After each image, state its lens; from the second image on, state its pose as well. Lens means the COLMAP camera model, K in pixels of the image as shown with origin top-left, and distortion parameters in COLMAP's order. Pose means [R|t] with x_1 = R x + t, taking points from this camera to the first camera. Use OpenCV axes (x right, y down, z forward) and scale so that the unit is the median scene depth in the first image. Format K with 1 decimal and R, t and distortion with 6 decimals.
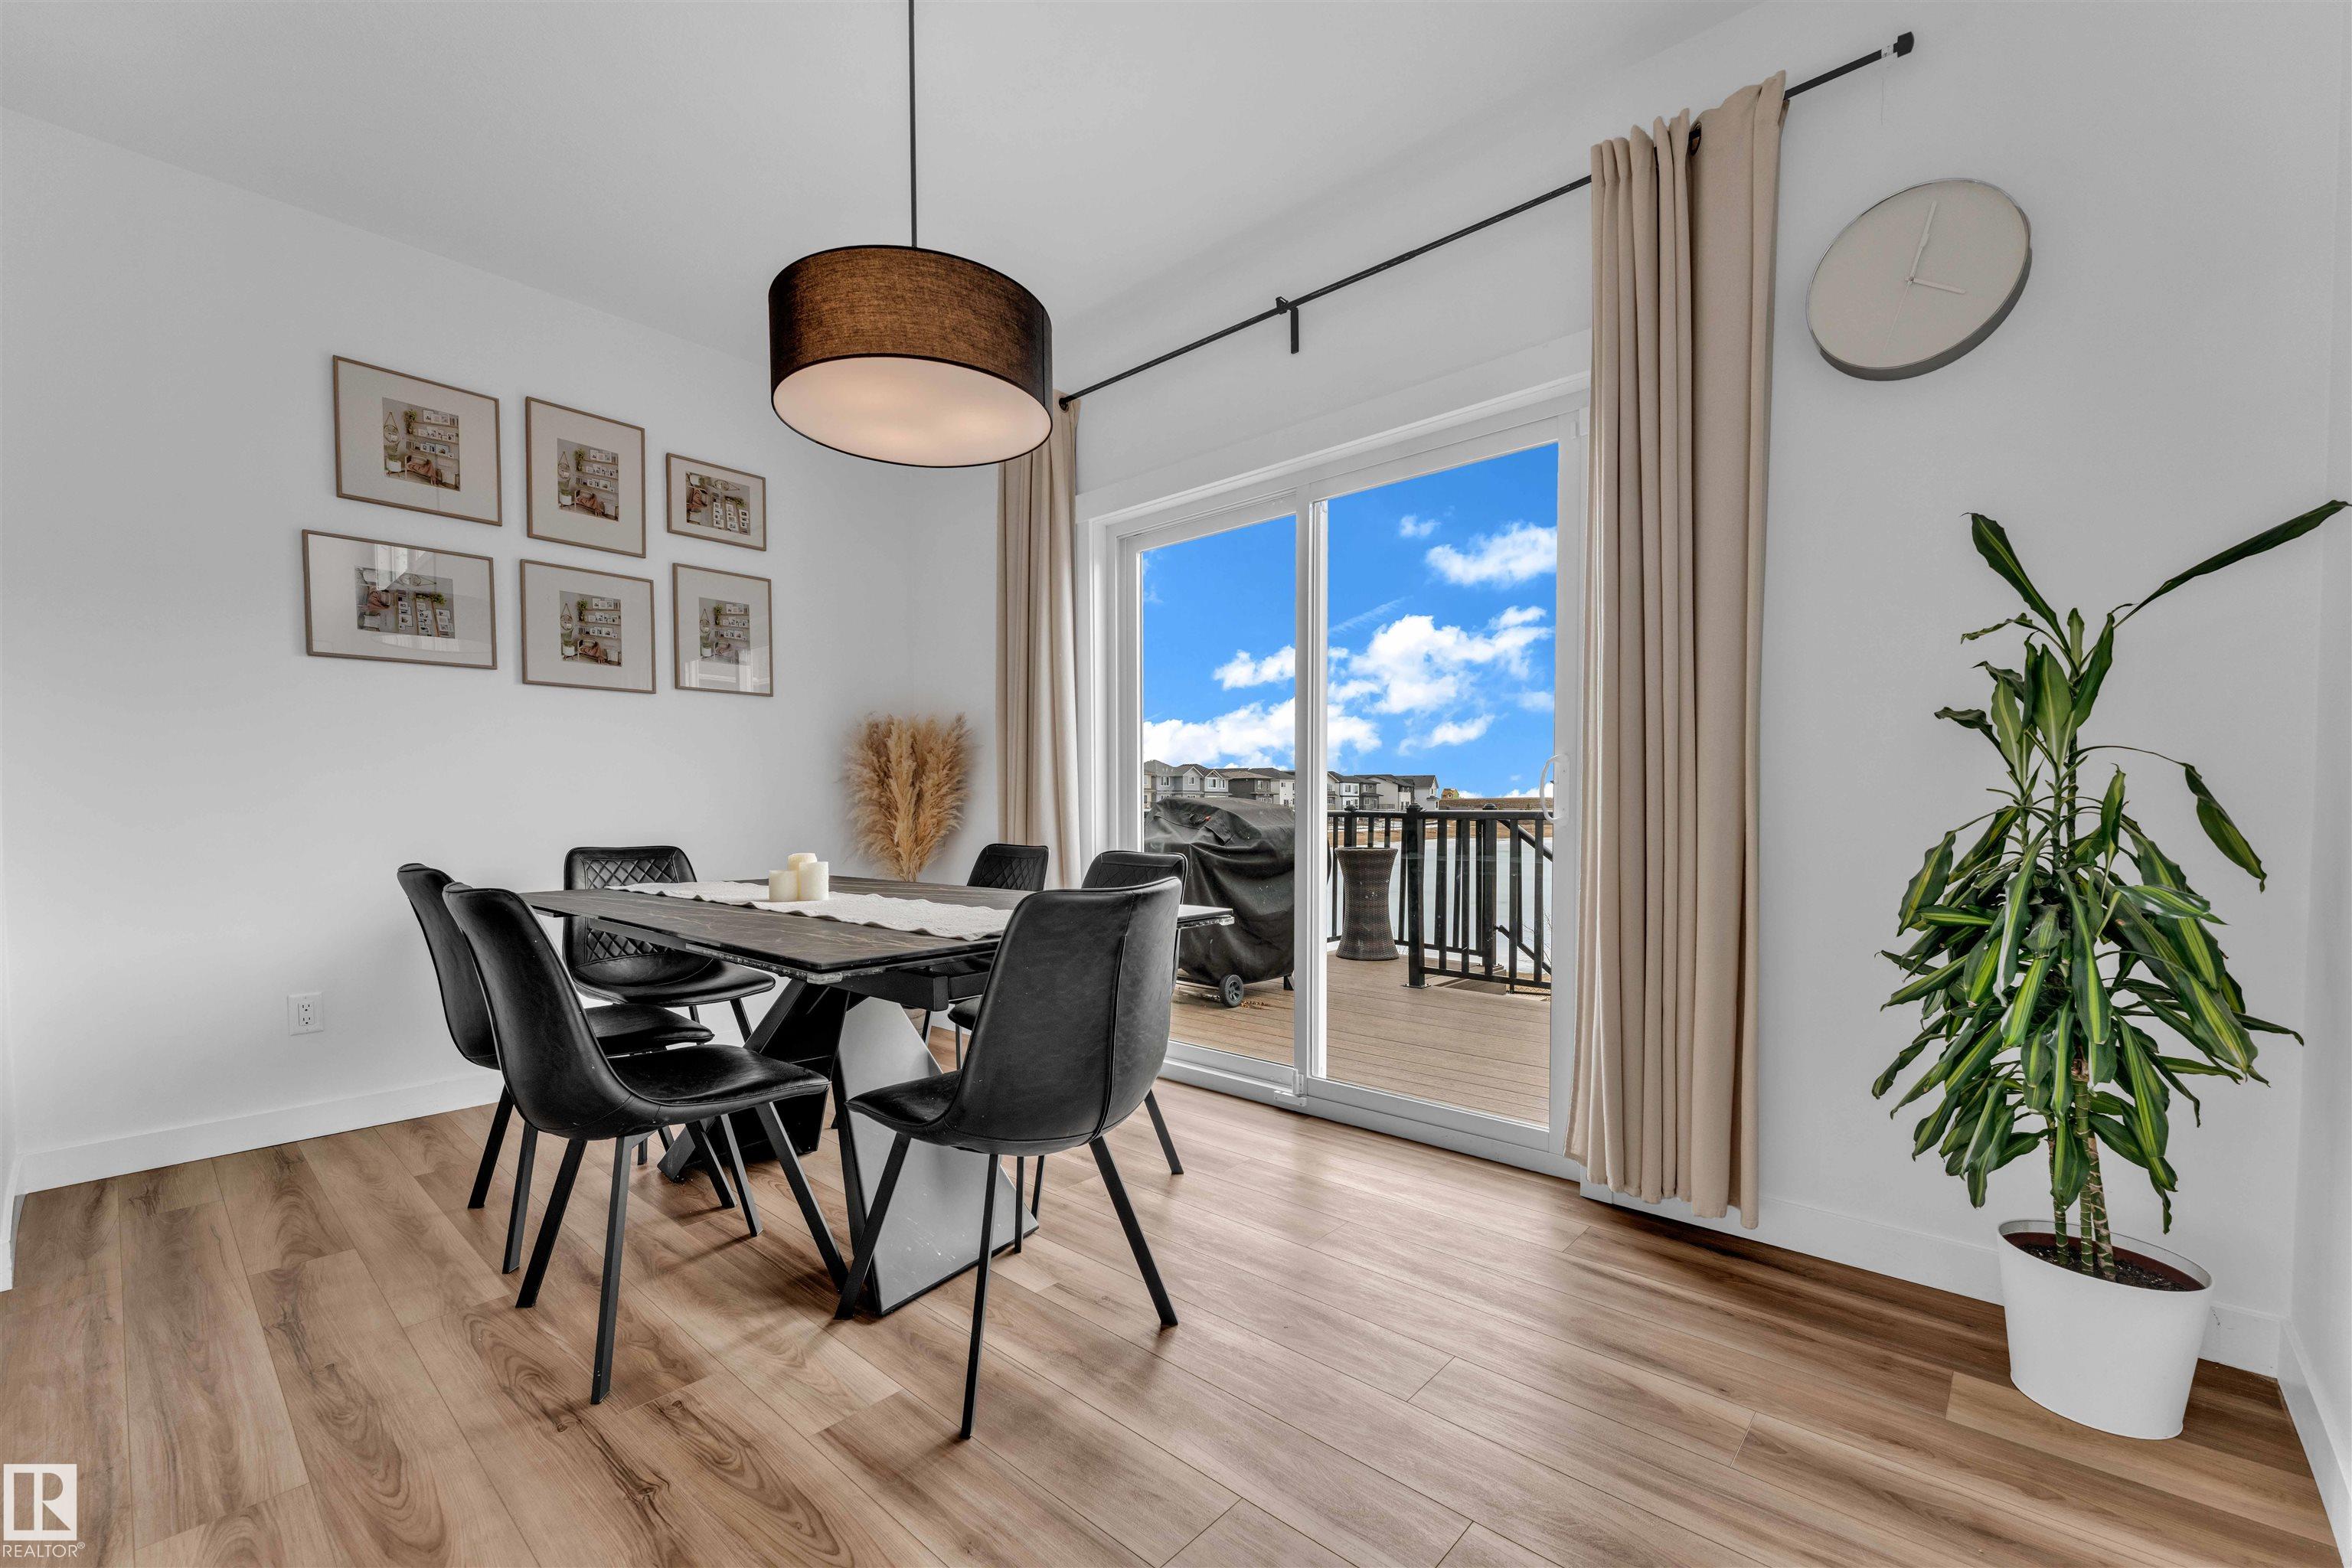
lens RADIAL K [[932.0, 0, 1161.3], [0, 932.0, 849.2], [0, 0, 1]] dist [0.000176, -0.000022]
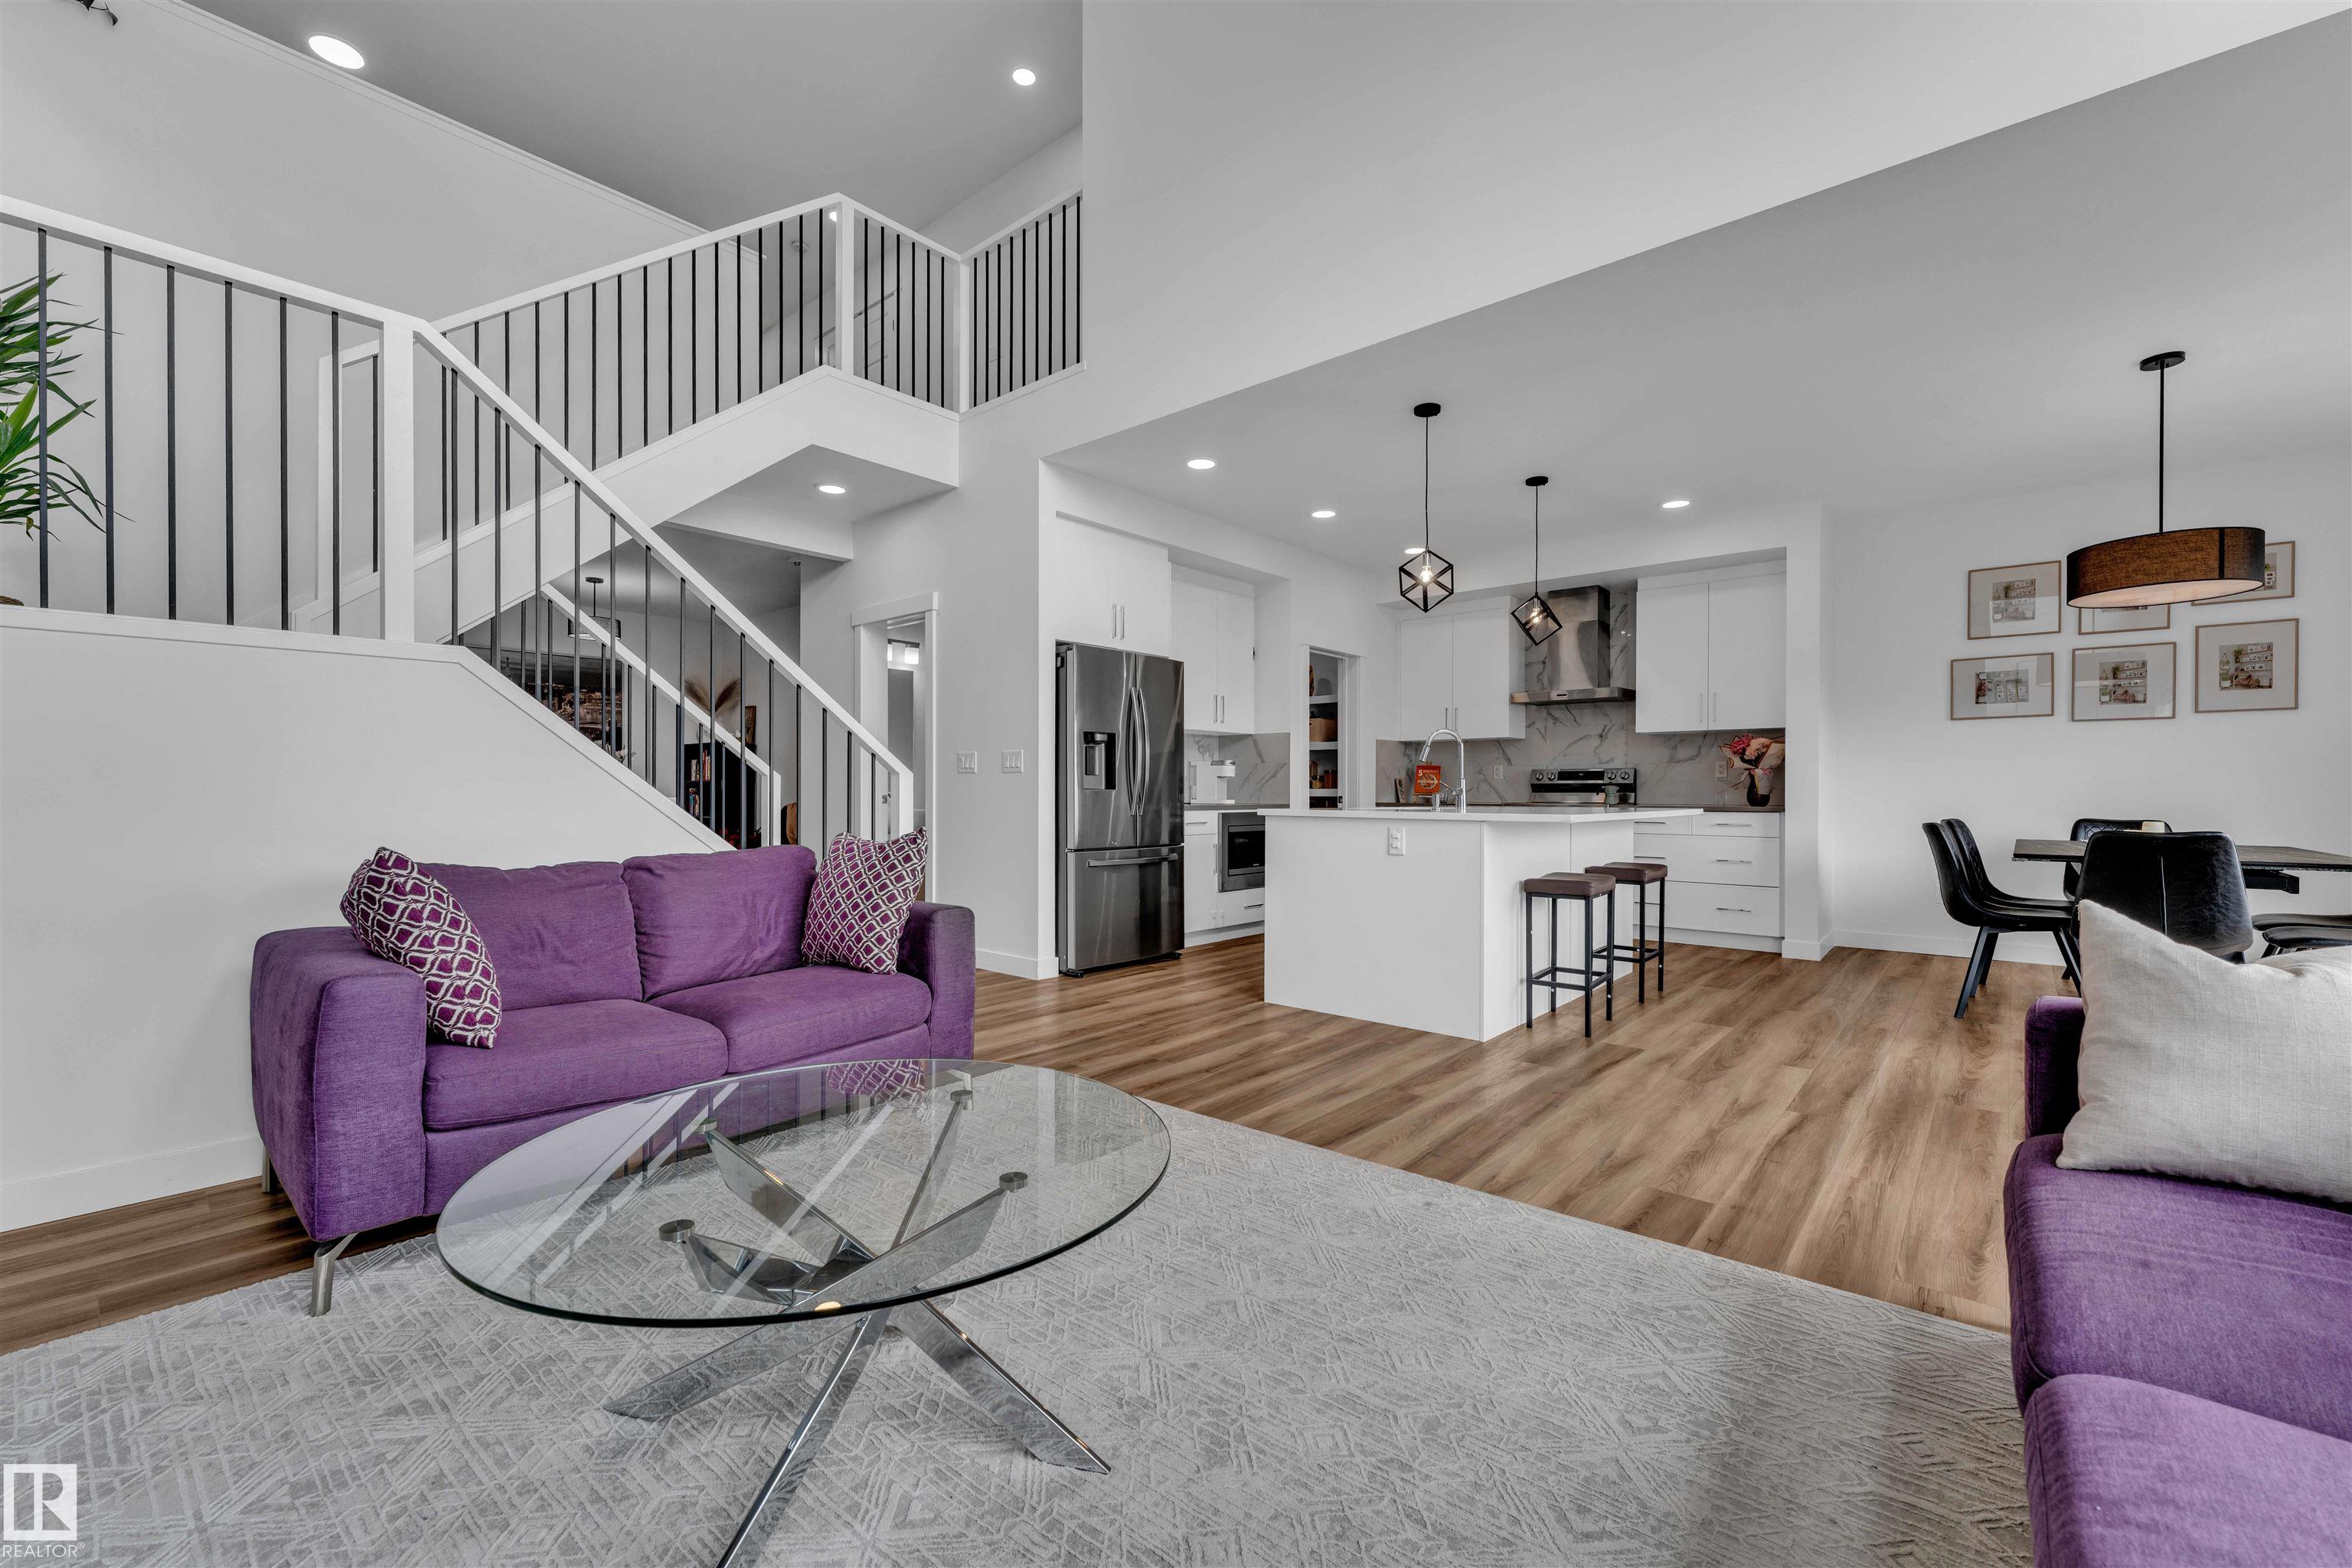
lens RADIAL K [[967.6, 0, 1168.3], [0, 967.6, 794.8], [0, 0, 1]] dist [-0.014419, 0.004023]
pose [[0.007635, 0.007005, -0.999946, 1.447295], [-0.049497, 0.998752, 0.006619, 0.036374], [0.998745, 0.049444, 0.007972, -0.905842]]
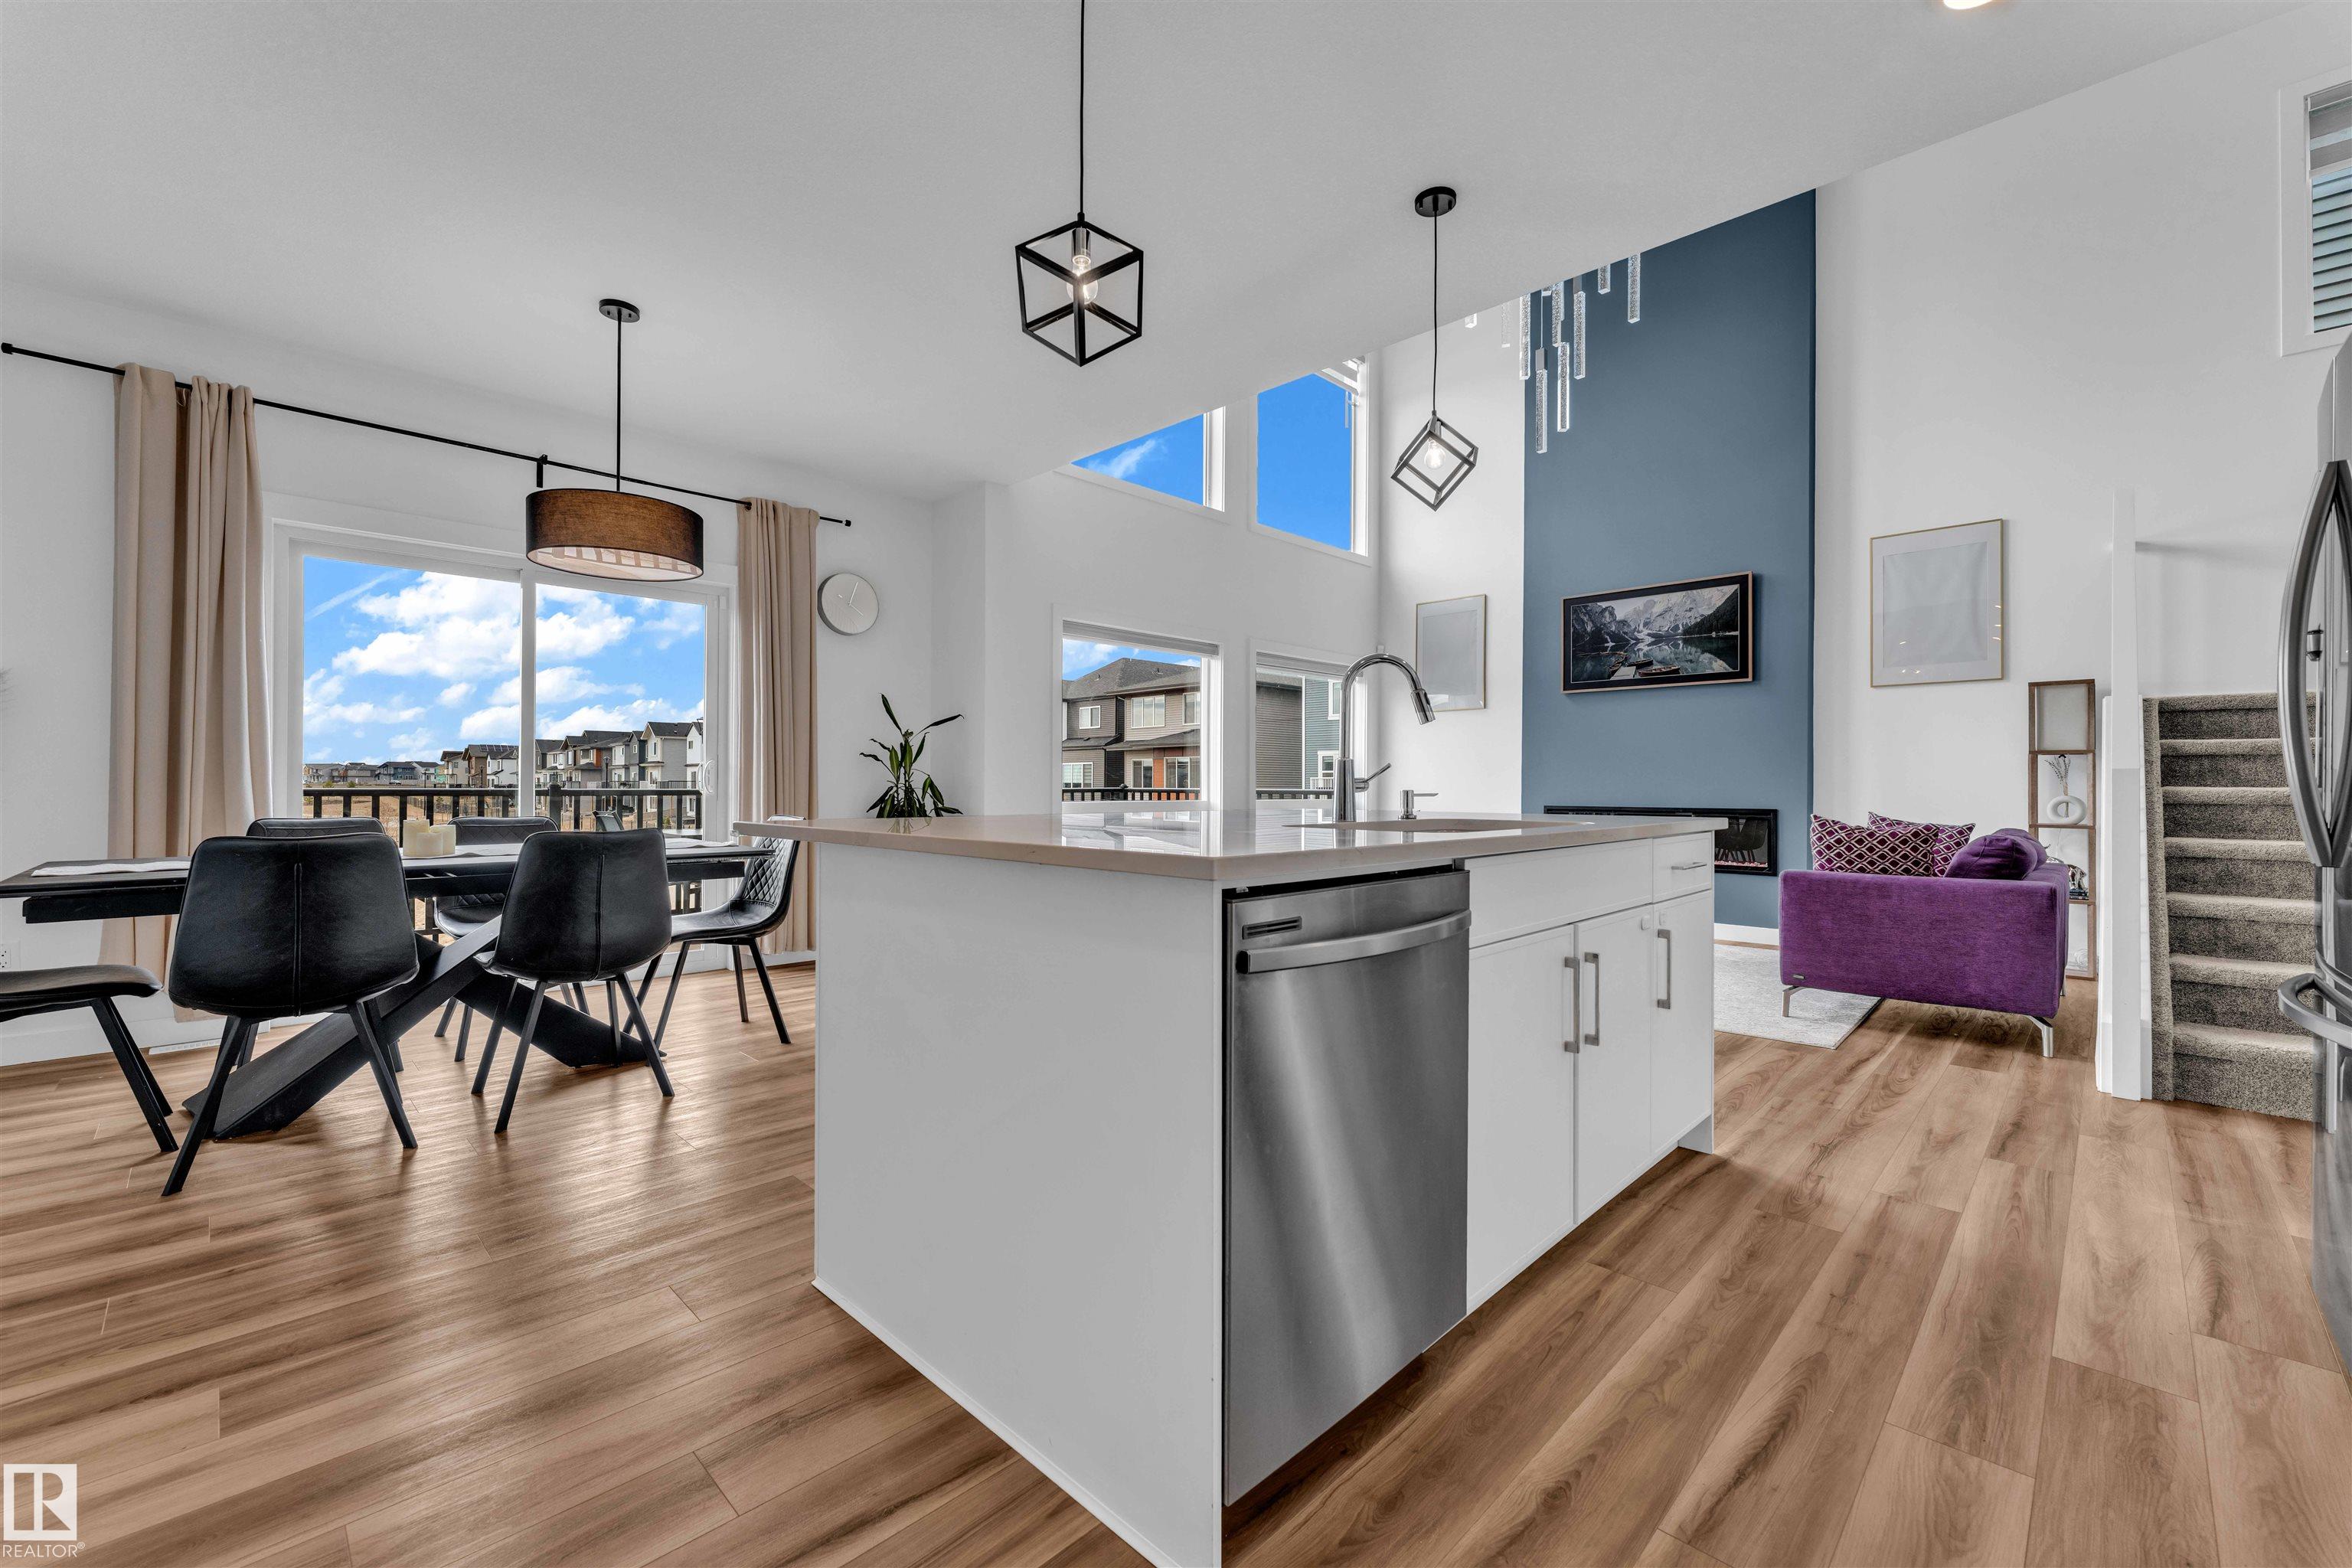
lens RADIAL K [[935.9, 0, 1199.5], [0, 935.9, 780.3], [0, 0, 1]] dist [0.004553, 0.000121]
pose [[0.024904, 0.010477, 0.999635, -1.656952], [0.041586, 0.999069, -0.011507, 0.010060], [-0.998825, 0.041858, 0.024445, -0.101137]]
